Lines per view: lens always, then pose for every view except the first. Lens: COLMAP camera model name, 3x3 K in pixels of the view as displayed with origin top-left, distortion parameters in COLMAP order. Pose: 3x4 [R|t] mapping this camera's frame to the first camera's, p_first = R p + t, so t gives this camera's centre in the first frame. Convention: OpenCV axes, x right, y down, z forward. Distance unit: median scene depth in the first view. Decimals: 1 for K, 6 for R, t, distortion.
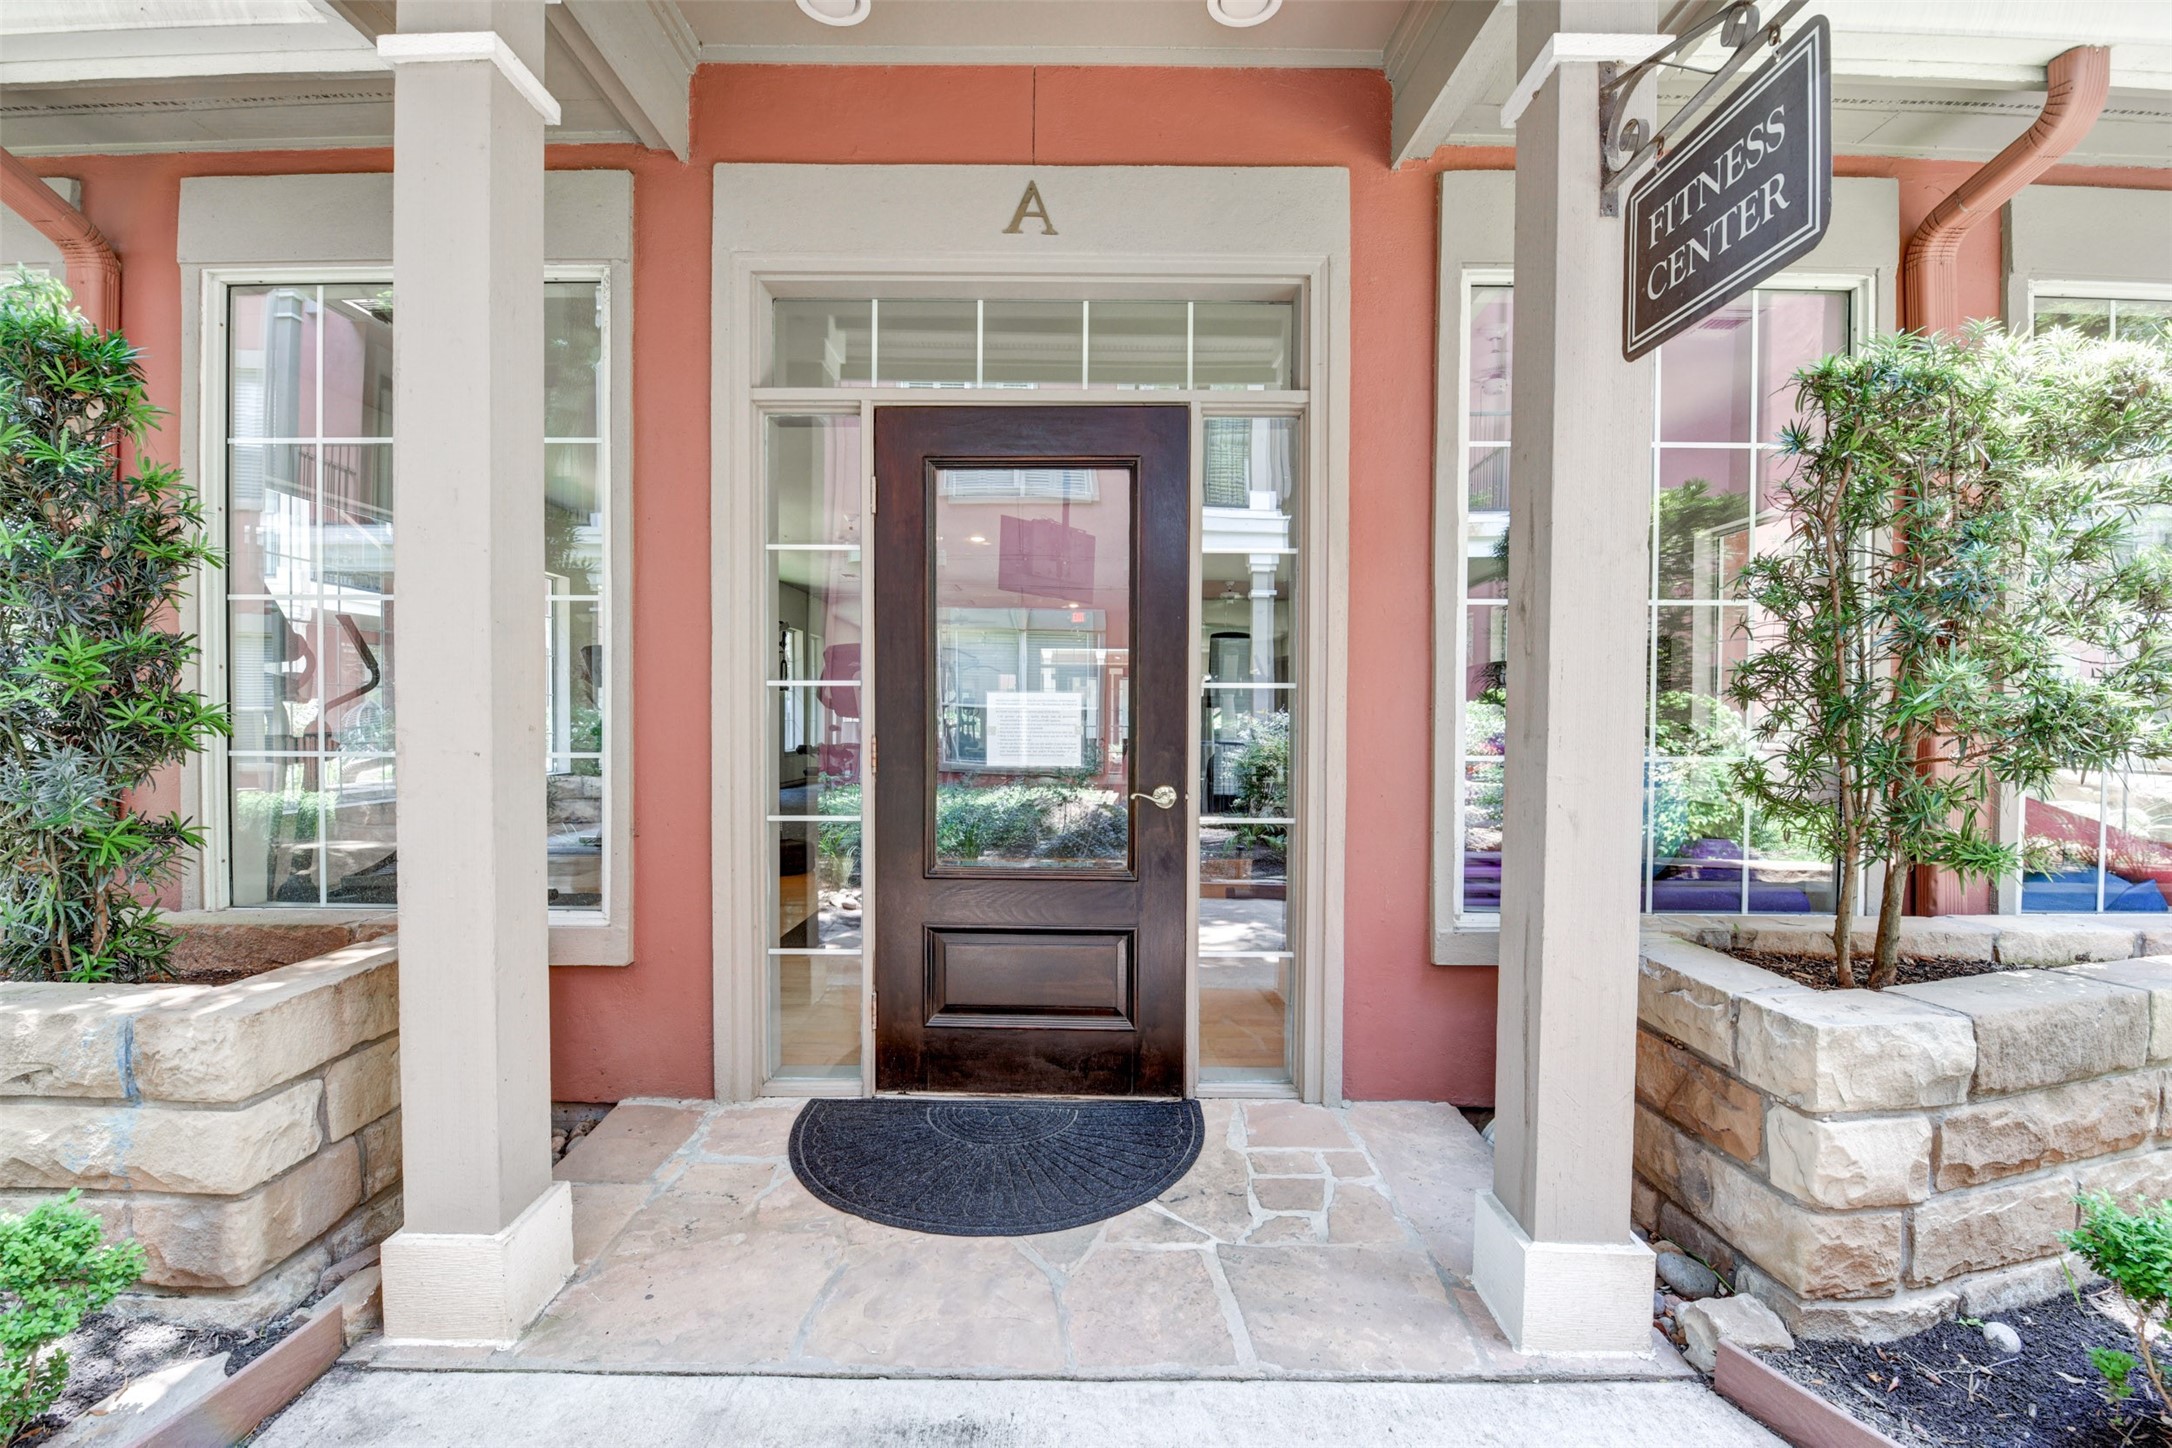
lens RADIAL K [[953.1, 0, 1074.5], [0, 953.1, 722.7], [0, 0, 1]] dist [-0.009317, -0.006012]
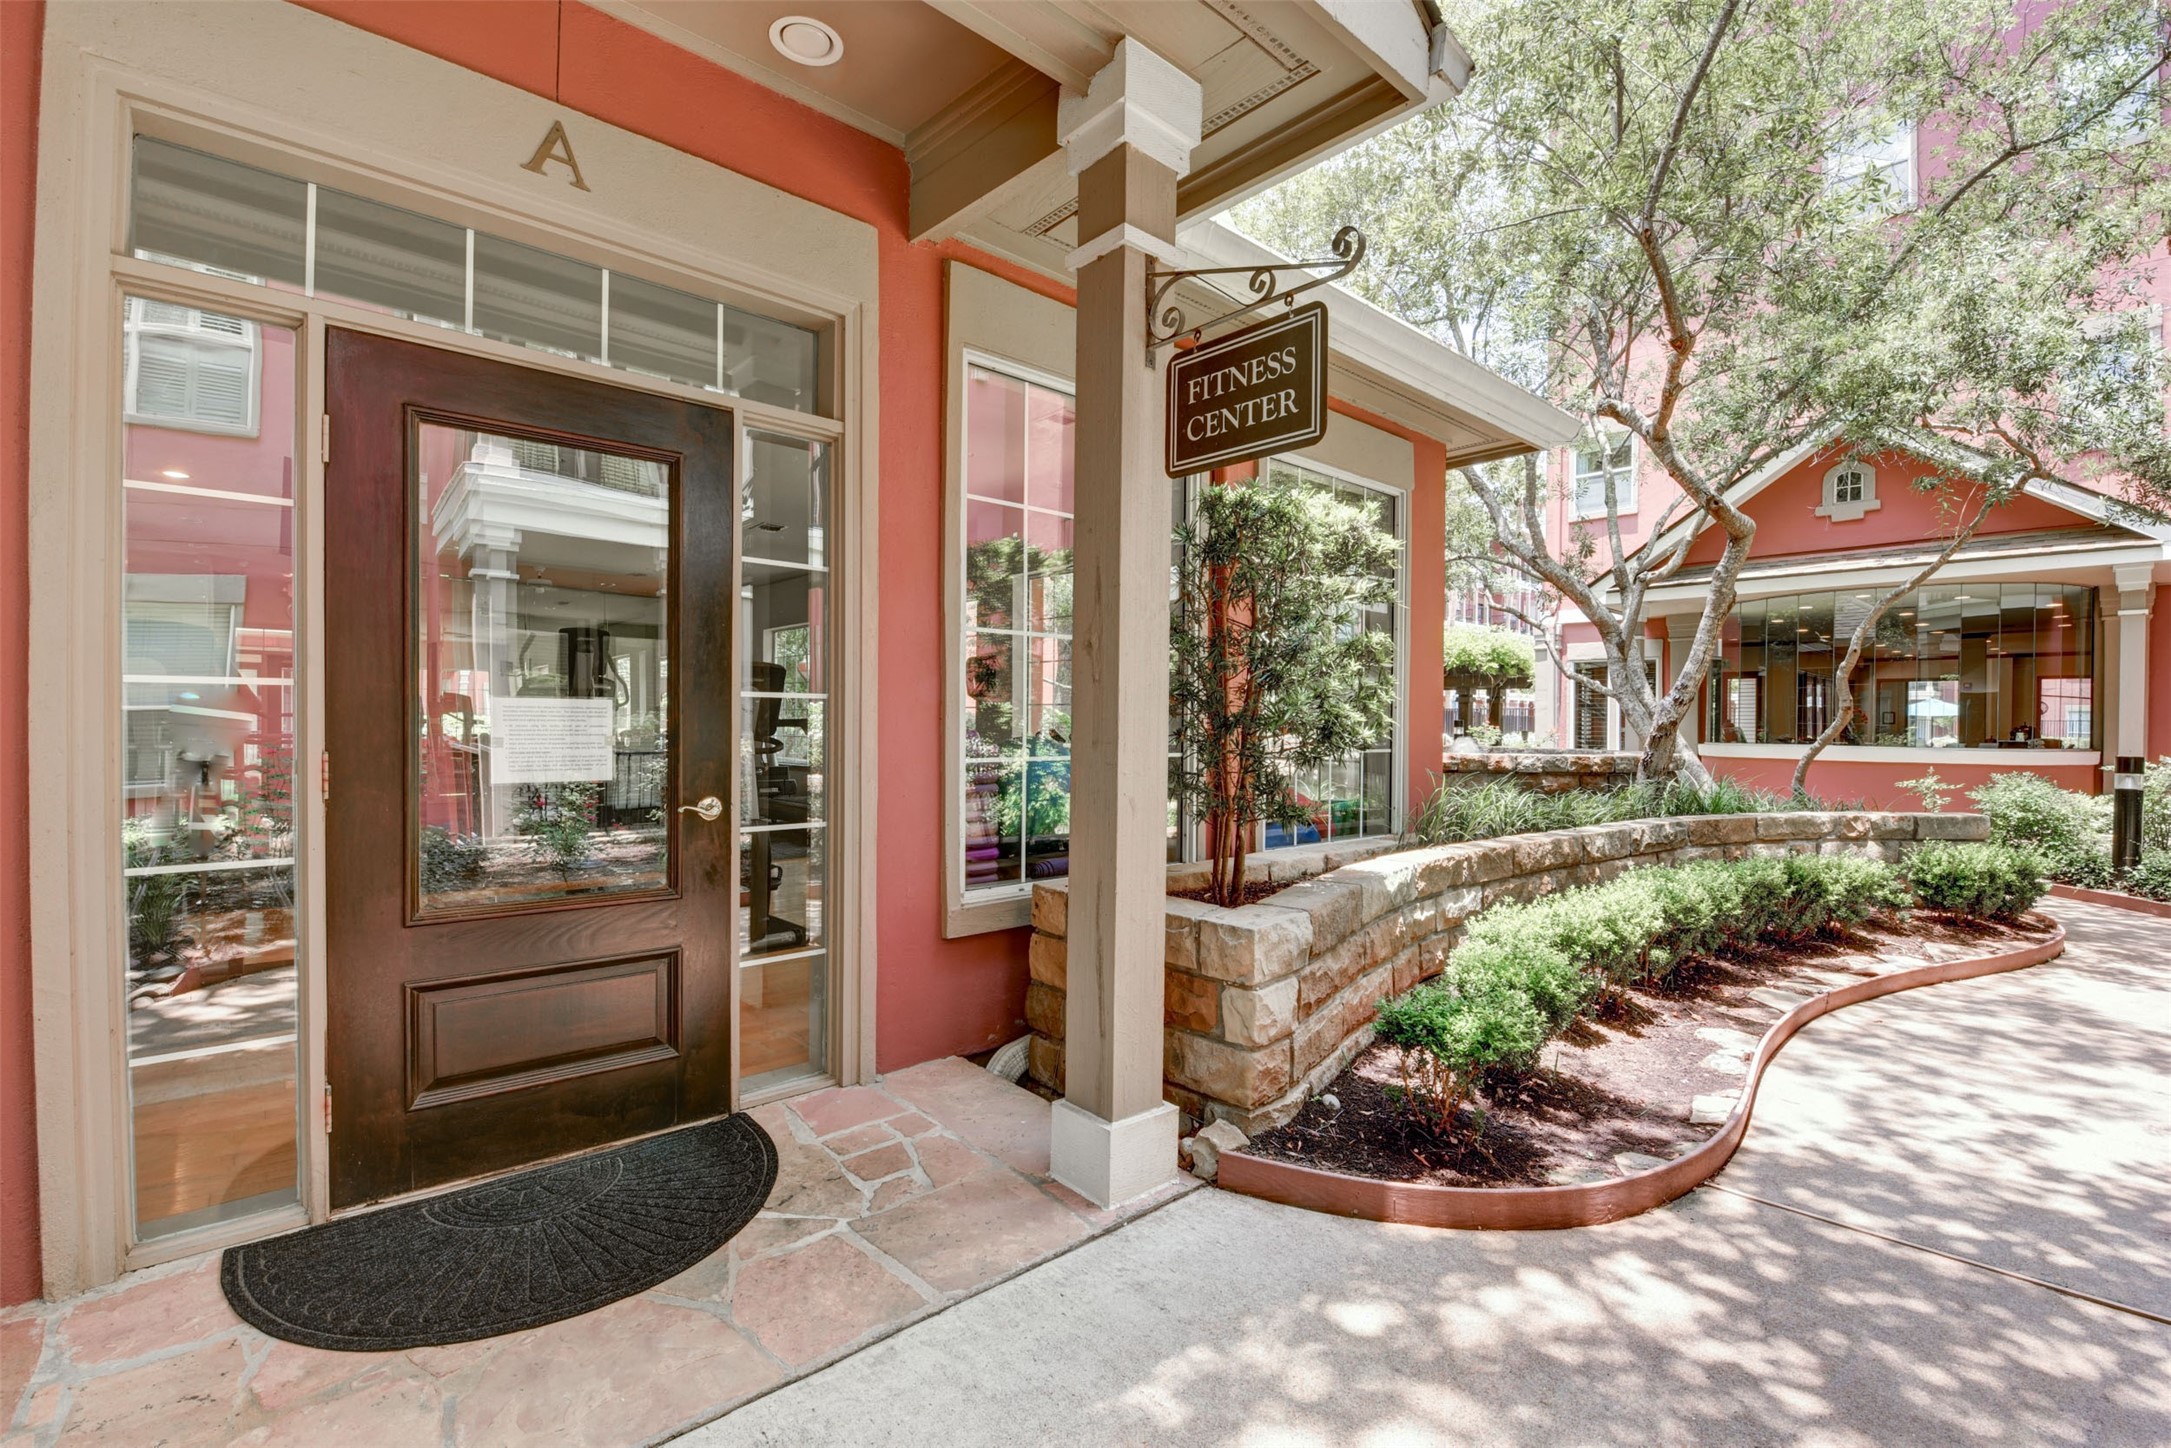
lens RADIAL K [[952.7, 0, 1096.6], [0, 952.7, 718.8], [0, 0, 1]] dist [-0.009317, -0.006012]
pose [[0.737716, 0.002637, 0.675106, -0.349023], [0.002029, 0.999979, -0.006122, -0.009342], [-0.675108, 0.005886, 0.737695, 0.020949]]
